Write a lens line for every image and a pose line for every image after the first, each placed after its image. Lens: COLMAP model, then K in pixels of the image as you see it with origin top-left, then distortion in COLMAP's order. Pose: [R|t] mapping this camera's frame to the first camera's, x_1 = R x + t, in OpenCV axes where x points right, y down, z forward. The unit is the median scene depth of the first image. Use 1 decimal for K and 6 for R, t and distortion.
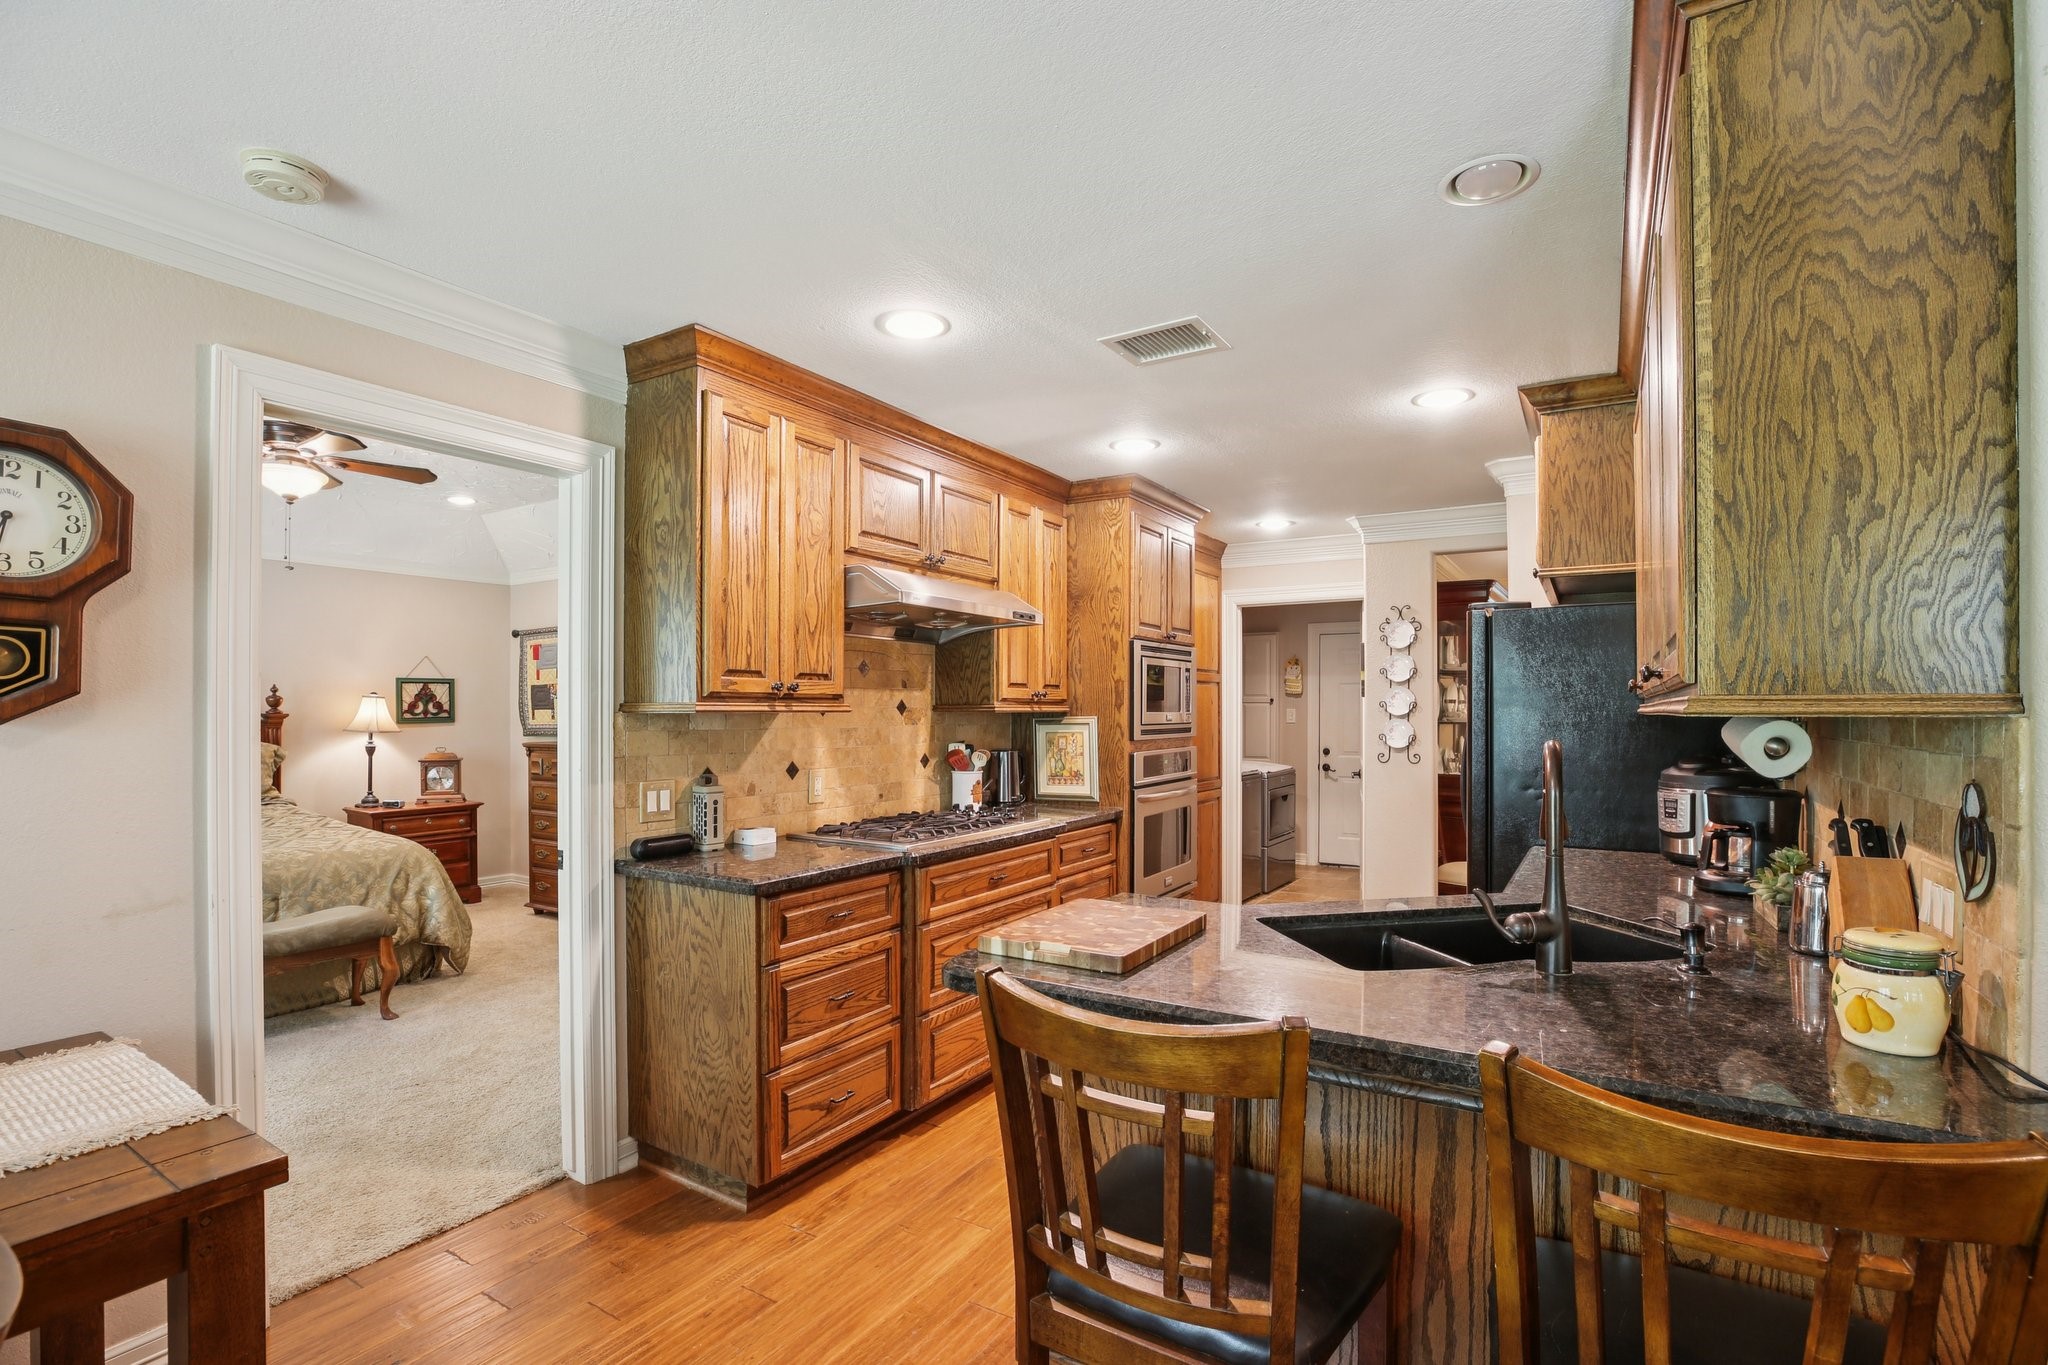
lens RADIAL K [[941.5, 0, 1020.1], [0, 941.5, 712.0], [0, 0, 1]] dist [-0.039722, 0.010283]
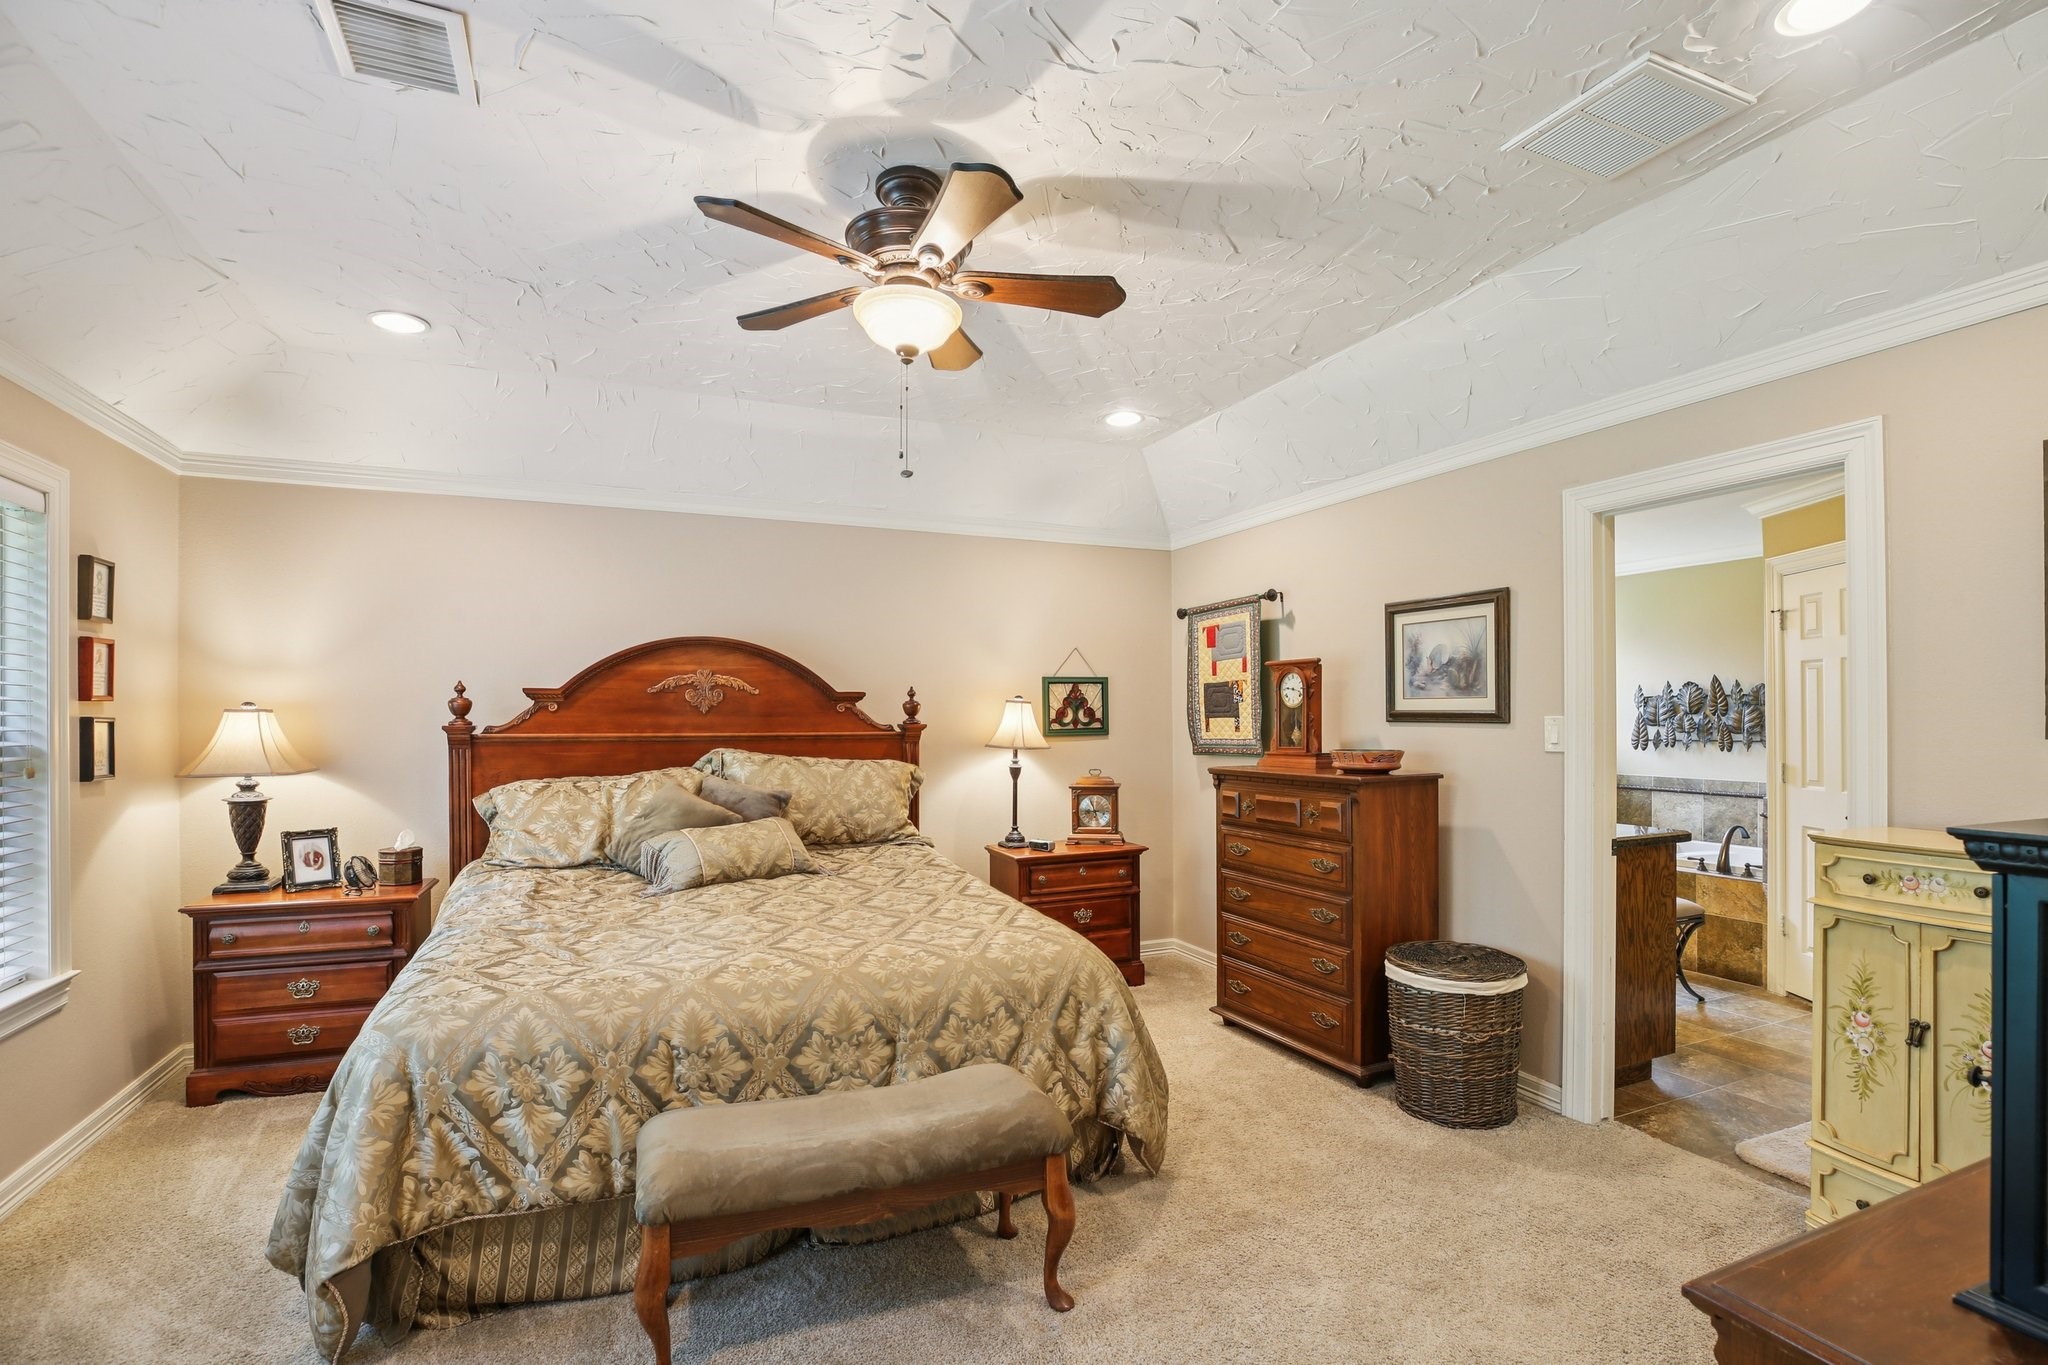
lens RADIAL K [[941.5, 0, 1020.1], [0, 941.5, 712.0], [0, 0, 1]] dist [-0.039722, 0.010283]
pose [[0.828878, -0.007455, -0.559380, -0.268472], [0.003224, 0.999958, -0.008551, -0.001431], [0.559420, 0.005284, 0.828868, 0.364578]]
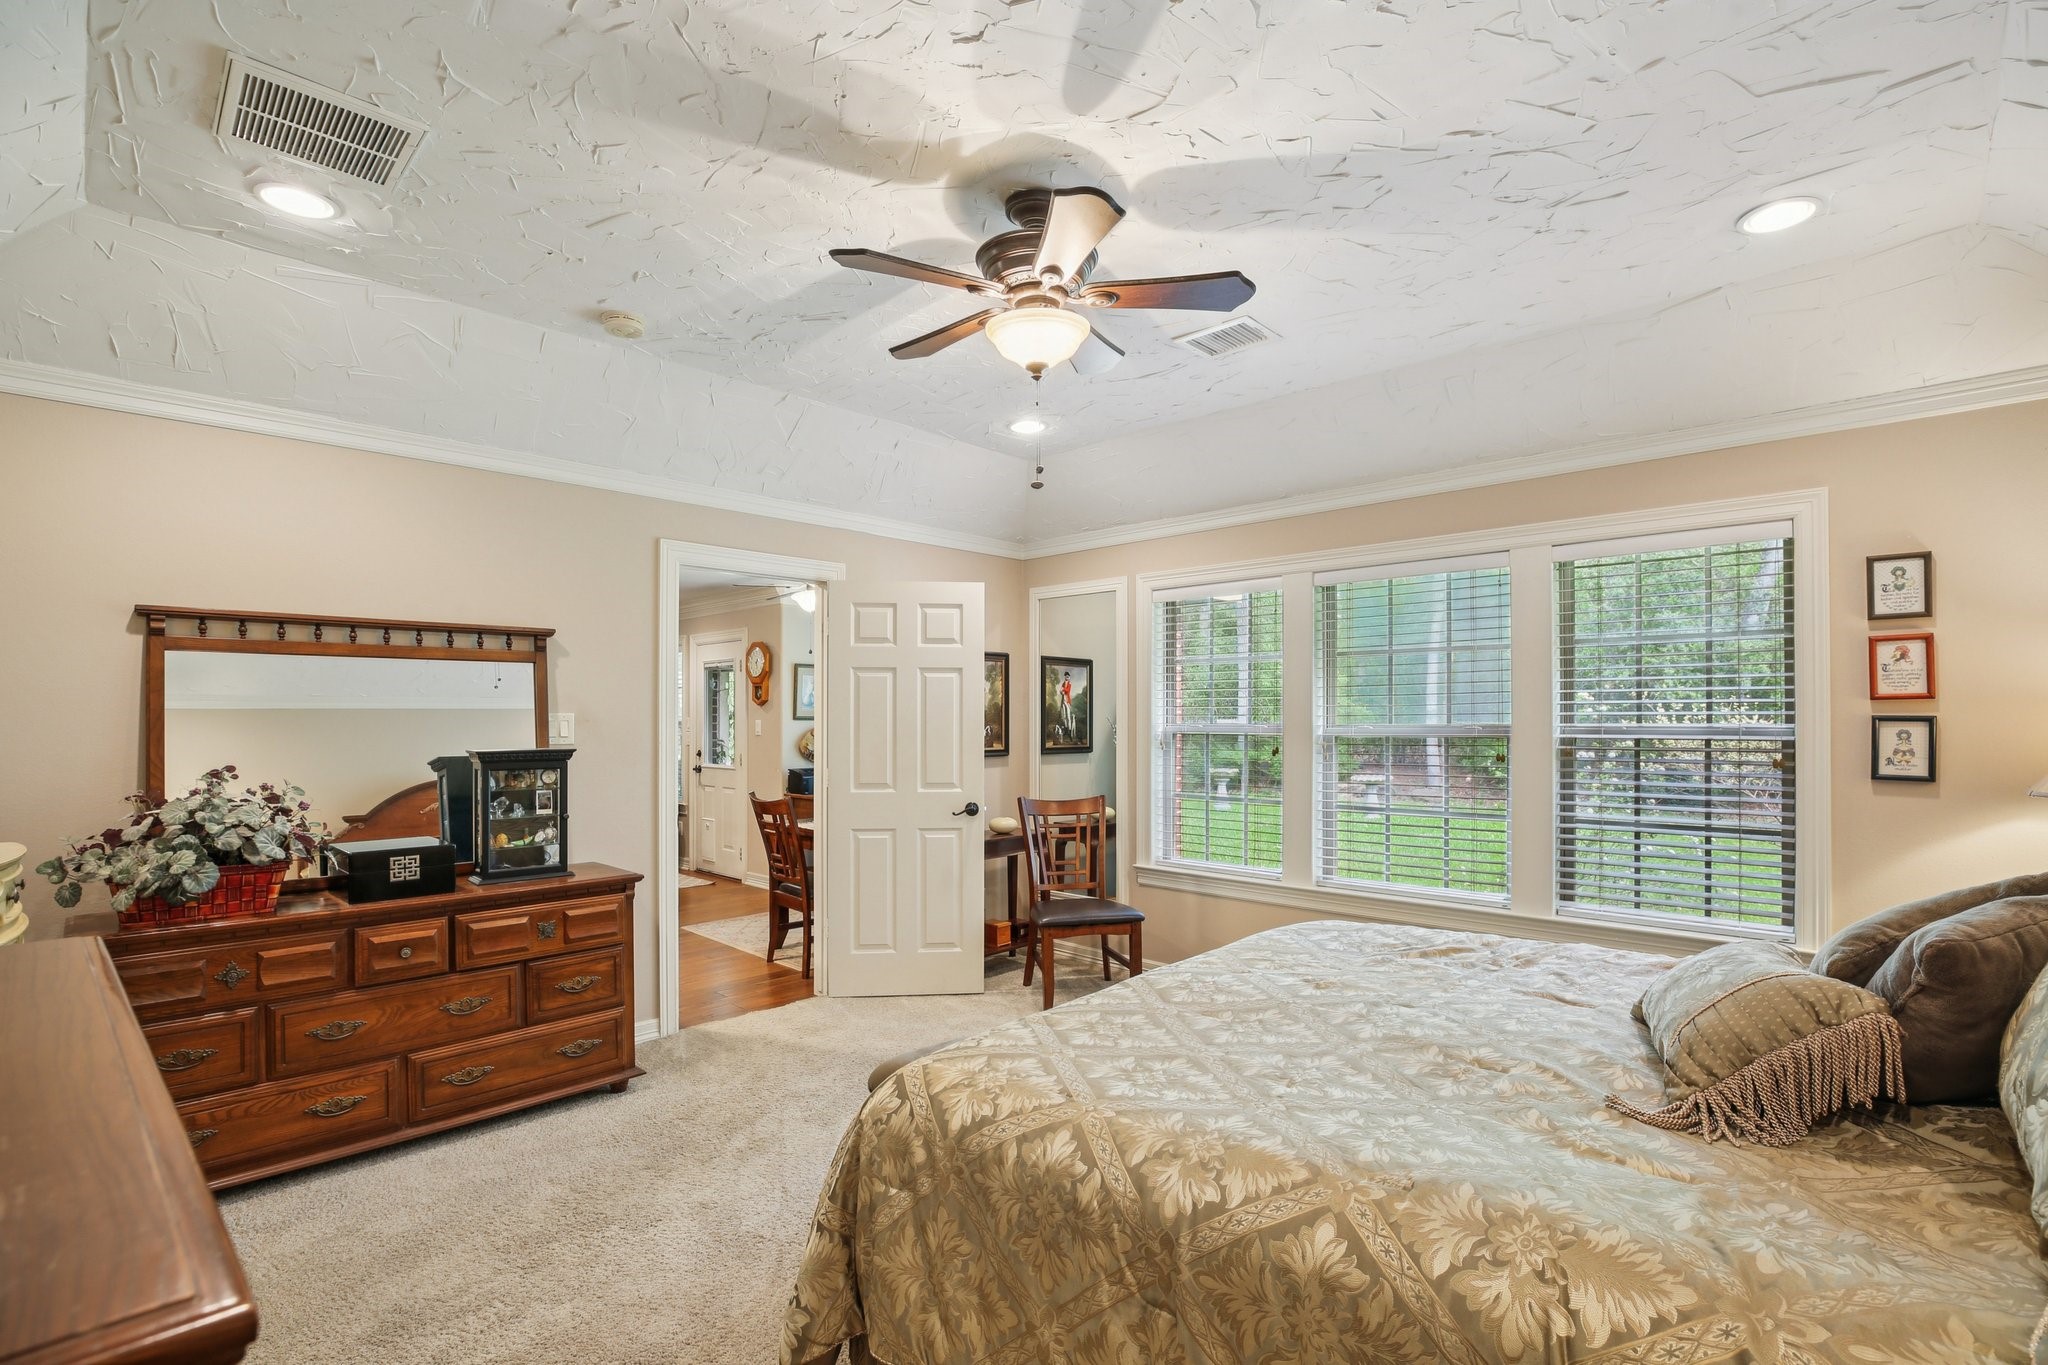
lens RADIAL K [[941.5, 0, 1020.1], [0, 941.5, 712.0], [0, 0, 1]] dist [-0.039722, 0.010283]
pose [[-0.978931, -0.000412, 0.204192, -0.590051], [-0.001081, 0.999994, -0.003165, -0.004296], [-0.204190, -0.003319, -0.978926, 1.046412]]
